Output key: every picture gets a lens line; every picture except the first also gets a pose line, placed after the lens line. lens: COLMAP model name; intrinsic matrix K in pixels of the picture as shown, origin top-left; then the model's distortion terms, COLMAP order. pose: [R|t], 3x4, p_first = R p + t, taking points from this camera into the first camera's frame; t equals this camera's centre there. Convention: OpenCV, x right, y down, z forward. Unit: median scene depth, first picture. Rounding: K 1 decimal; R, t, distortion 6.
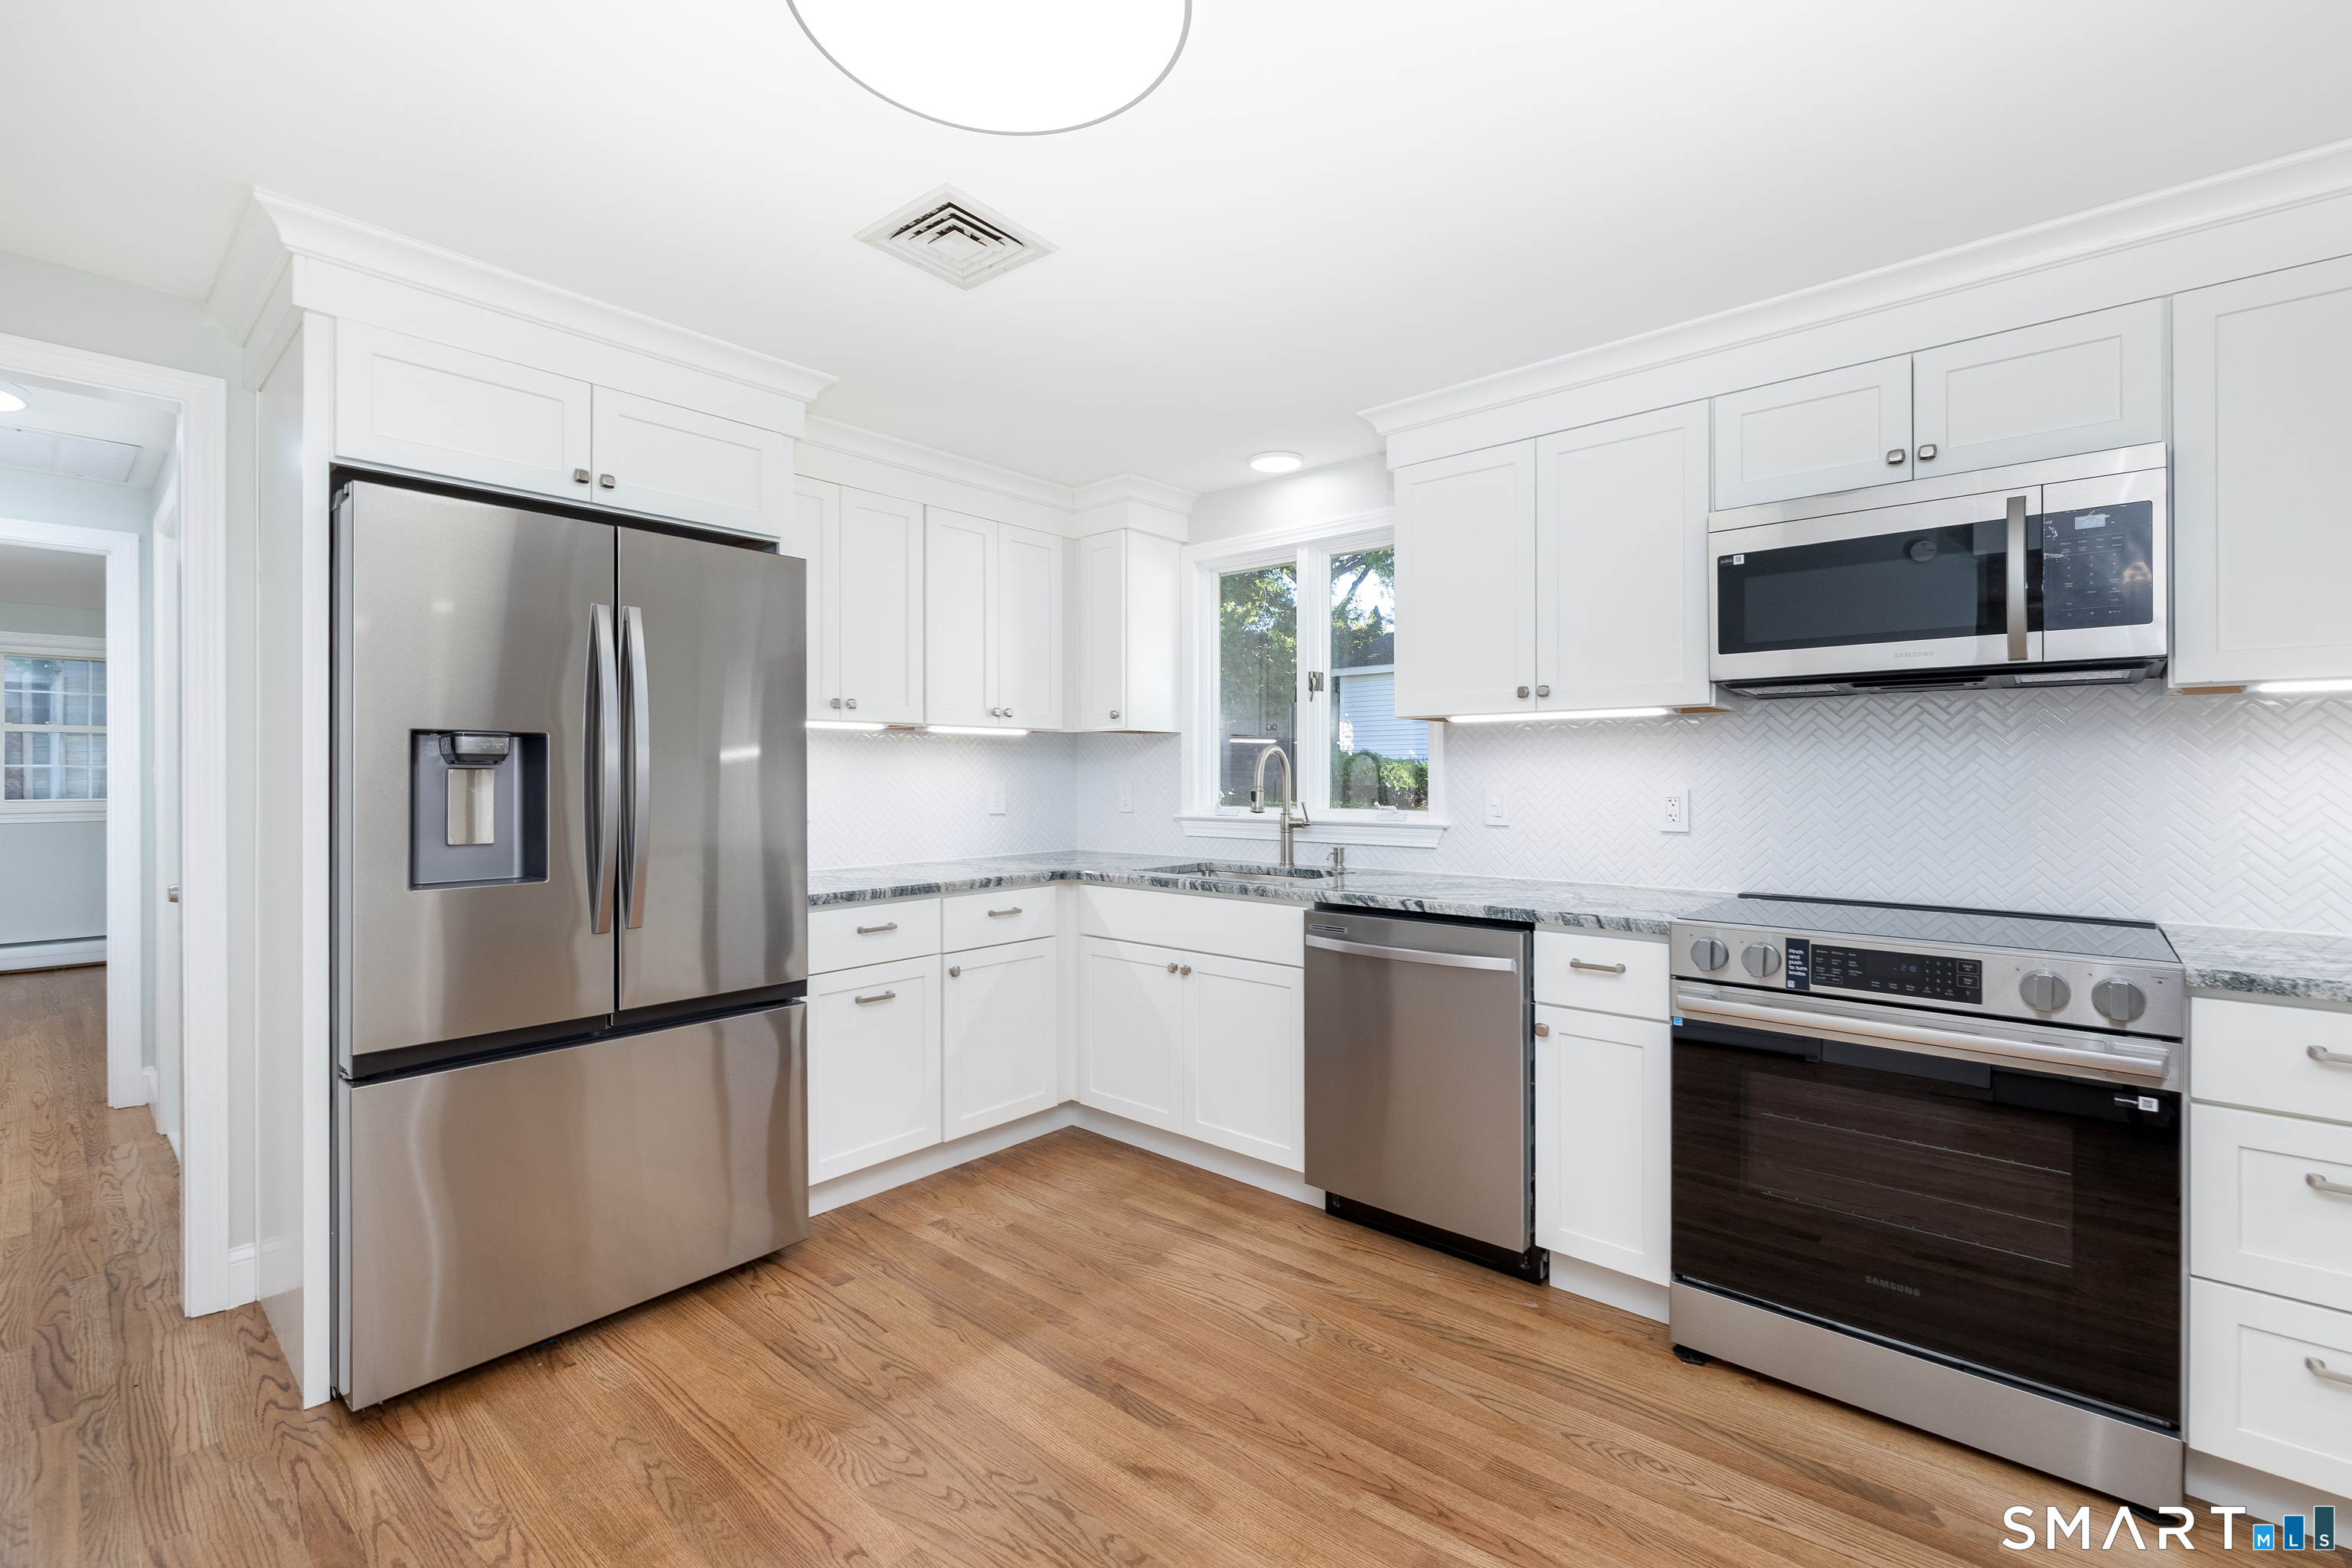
lens RADIAL K [[1006.7, 0, 1176.0], [0, 1006.7, 784.0], [0, 0, 1]] dist [0.001945, 0.000383]
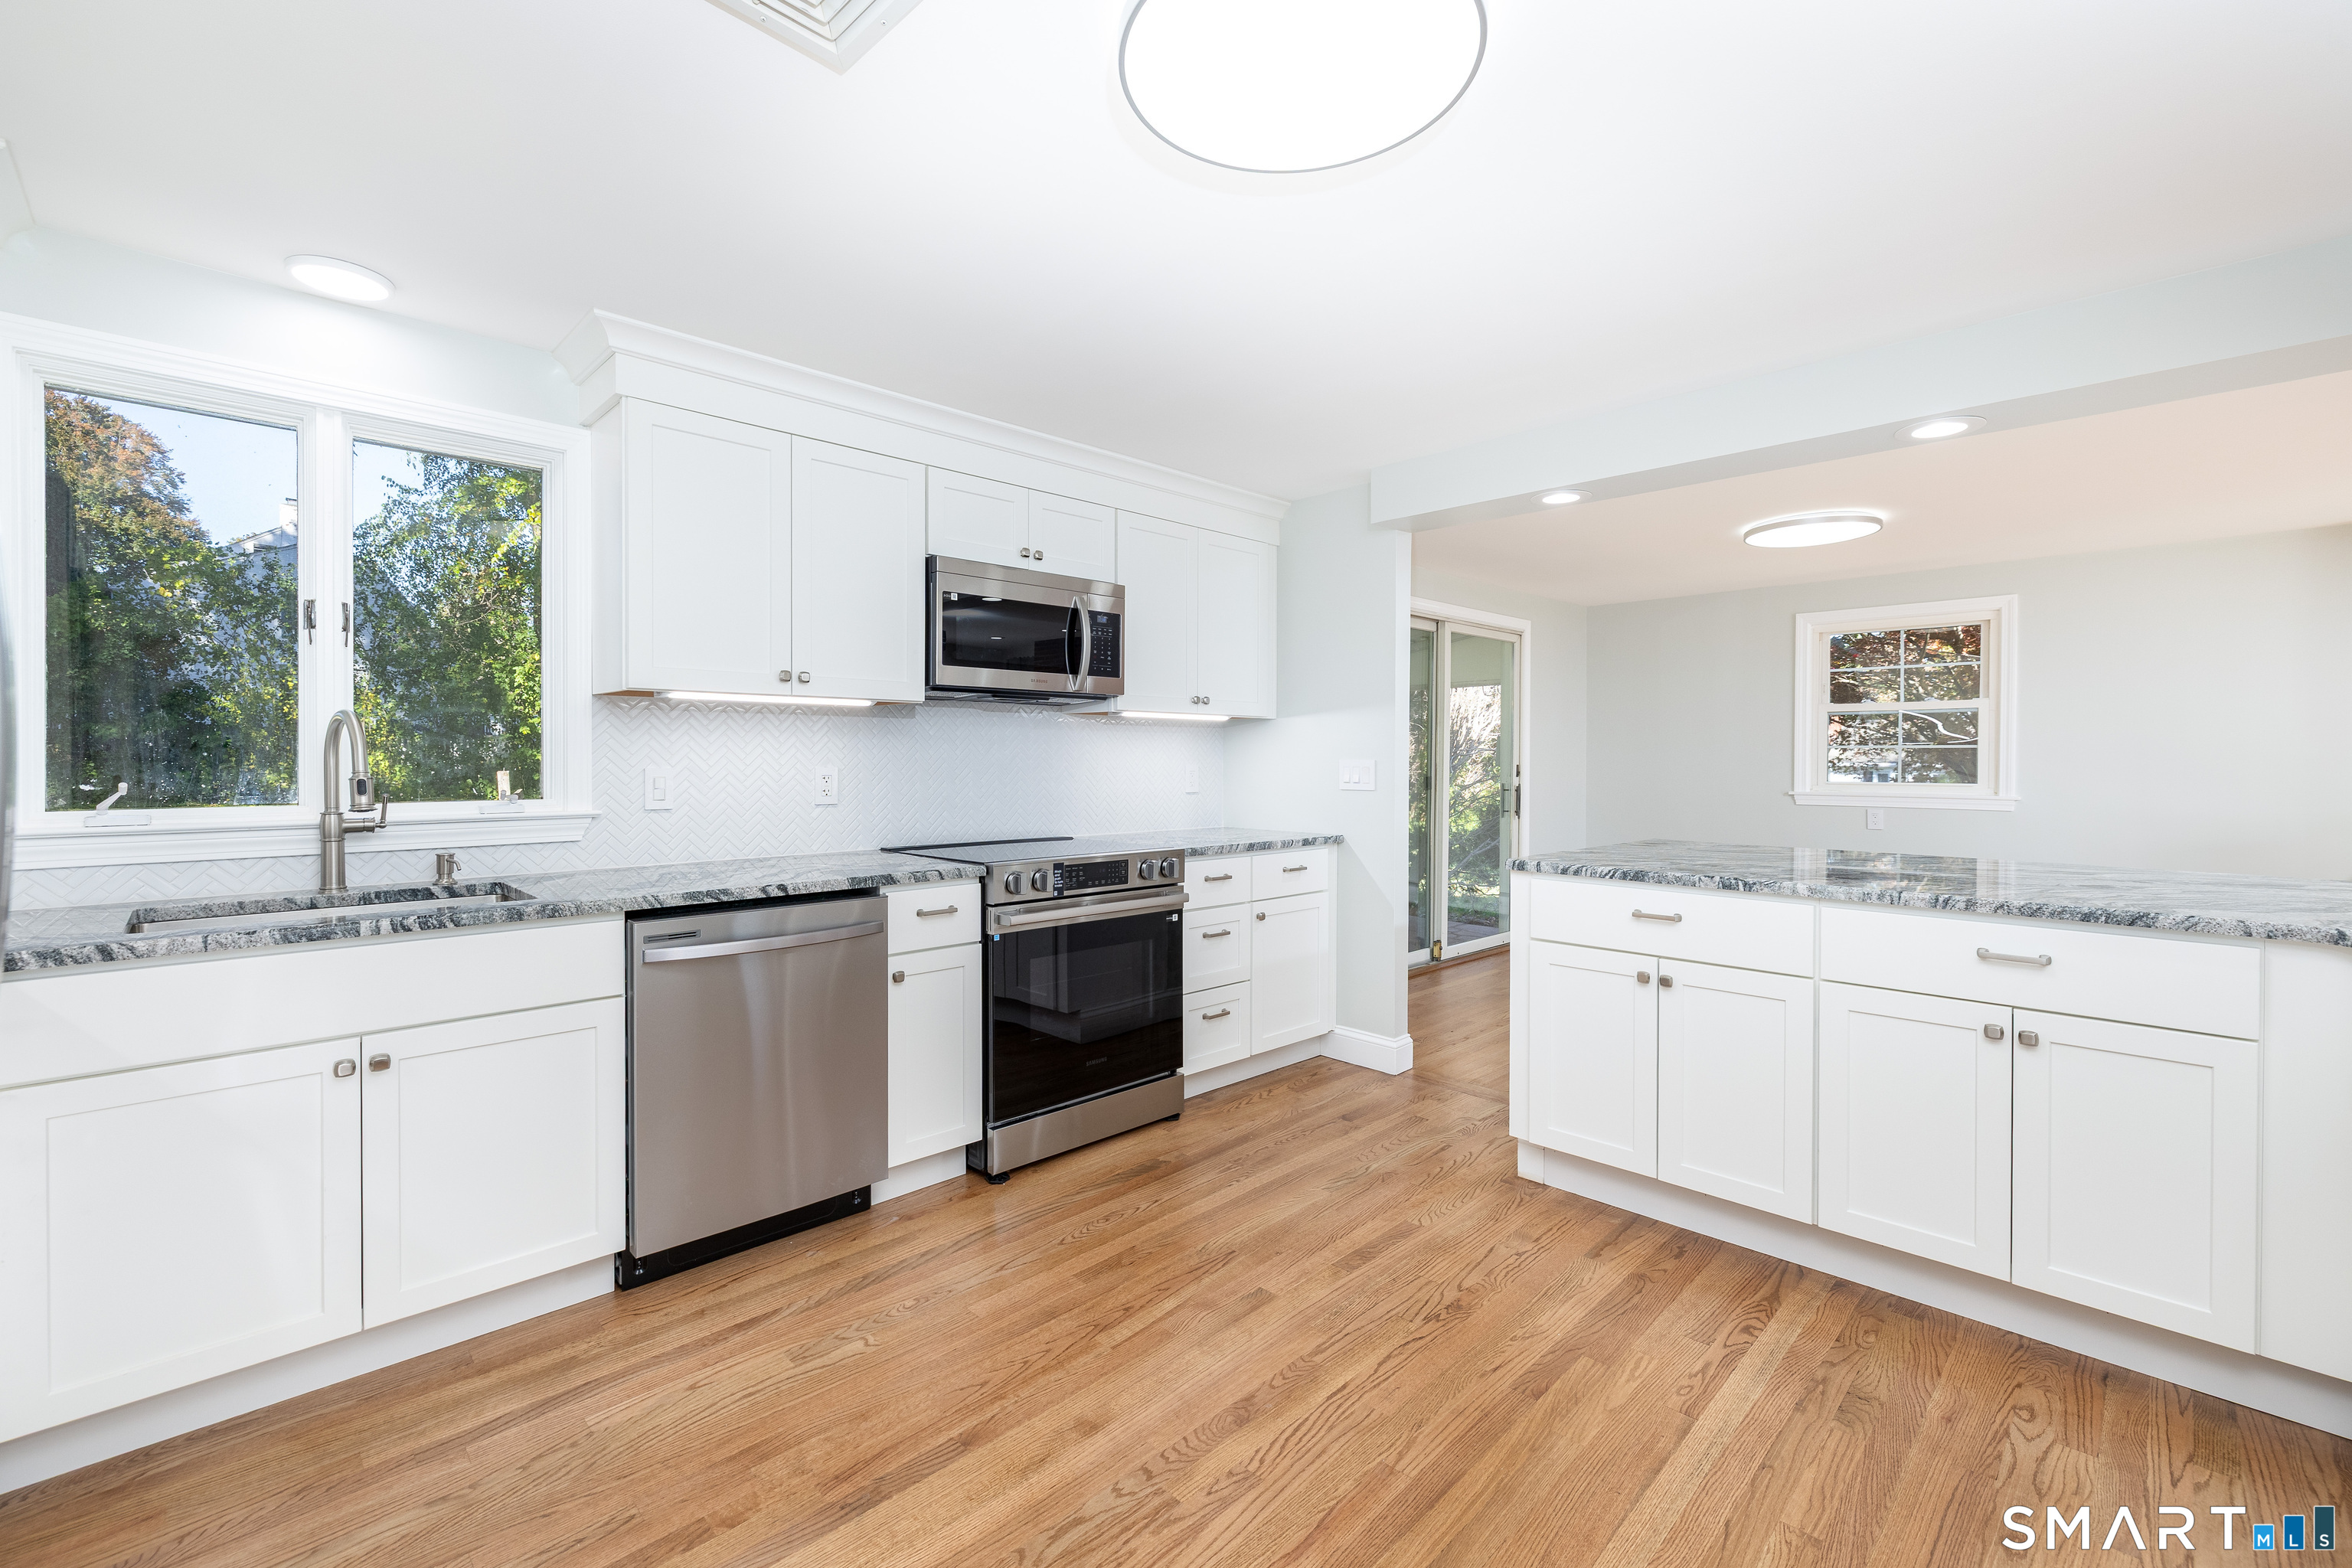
lens RADIAL K [[992.3, 0, 1170.5], [0, 992.3, 775.8], [0, 0, 1]] dist [0.001943, 0.000012]
pose [[0.089580, -0.016854, 0.995837, -0.679928], [0.007499, 0.999840, 0.016247, -0.001783], [-0.995951, 0.006012, 0.089692, 0.542209]]
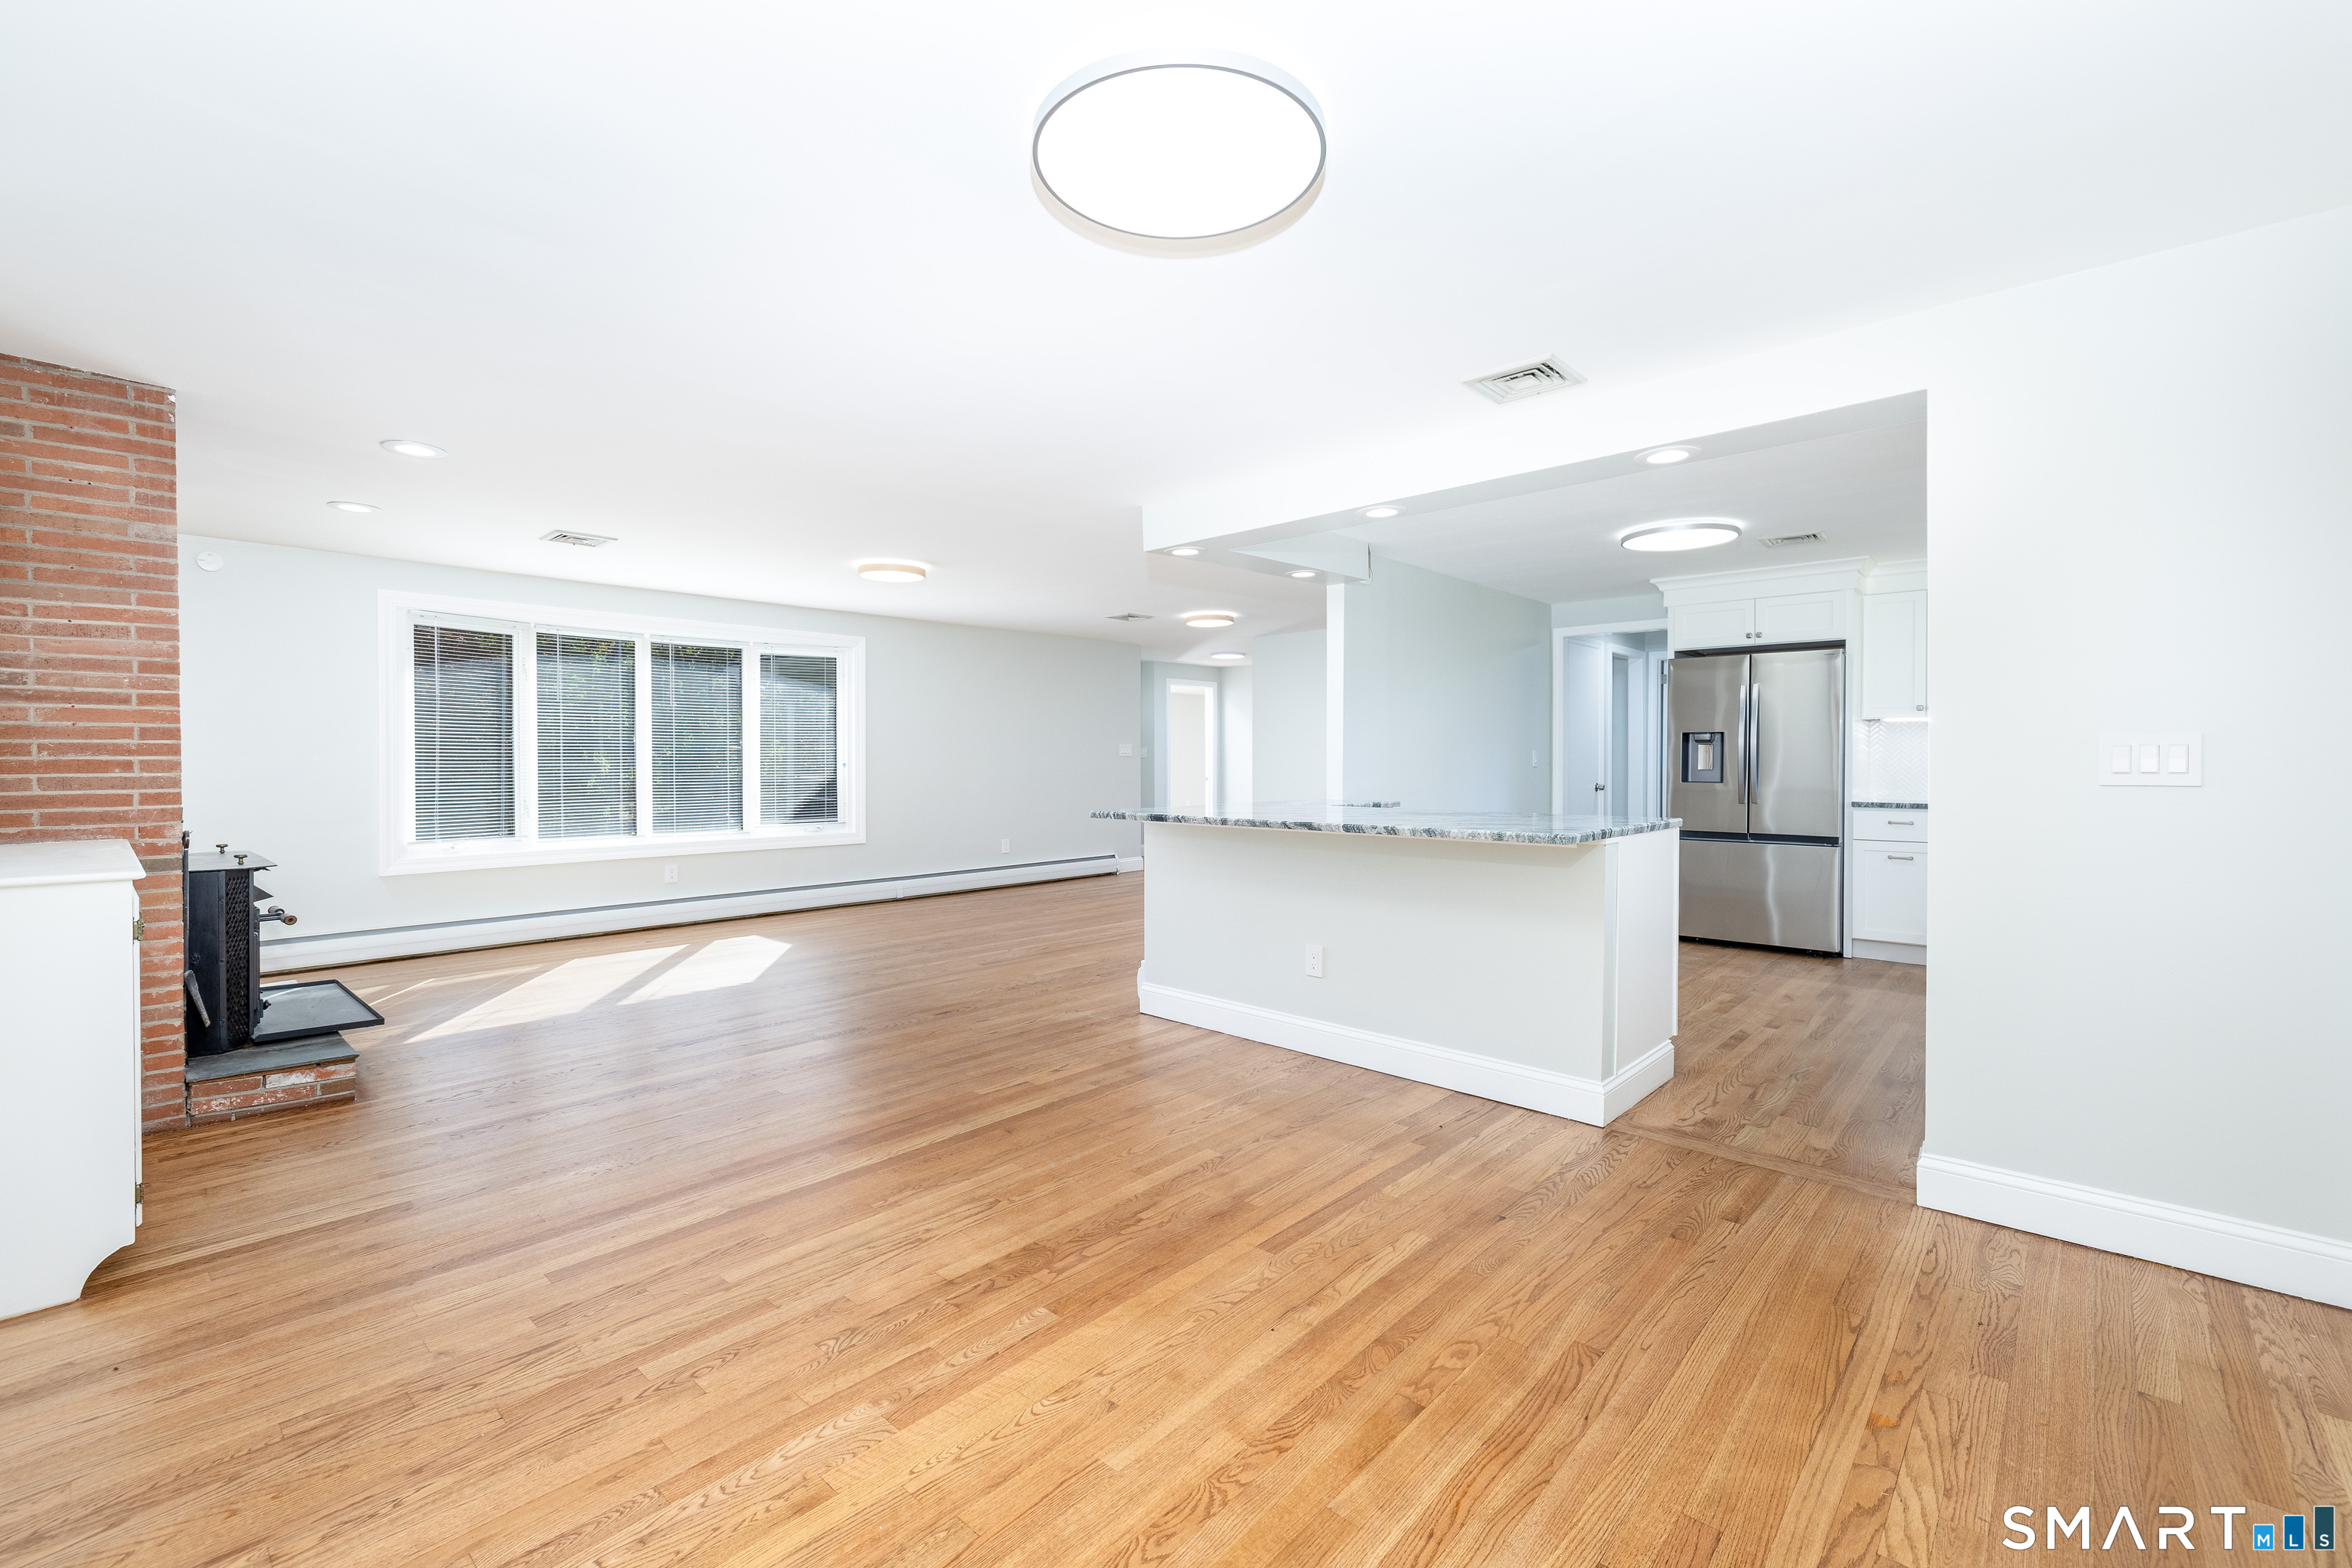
lens RADIAL K [[1006.7, 0, 1176.0], [0, 1006.7, 784.0], [0, 0, 1]] dist [0.001945, 0.000383]
pose [[-0.018820, 0.027620, -0.999441, 1.927740], [-0.008868, 0.999574, 0.027790, 0.027659], [0.999784, 0.009386, -0.018567, -0.438413]]
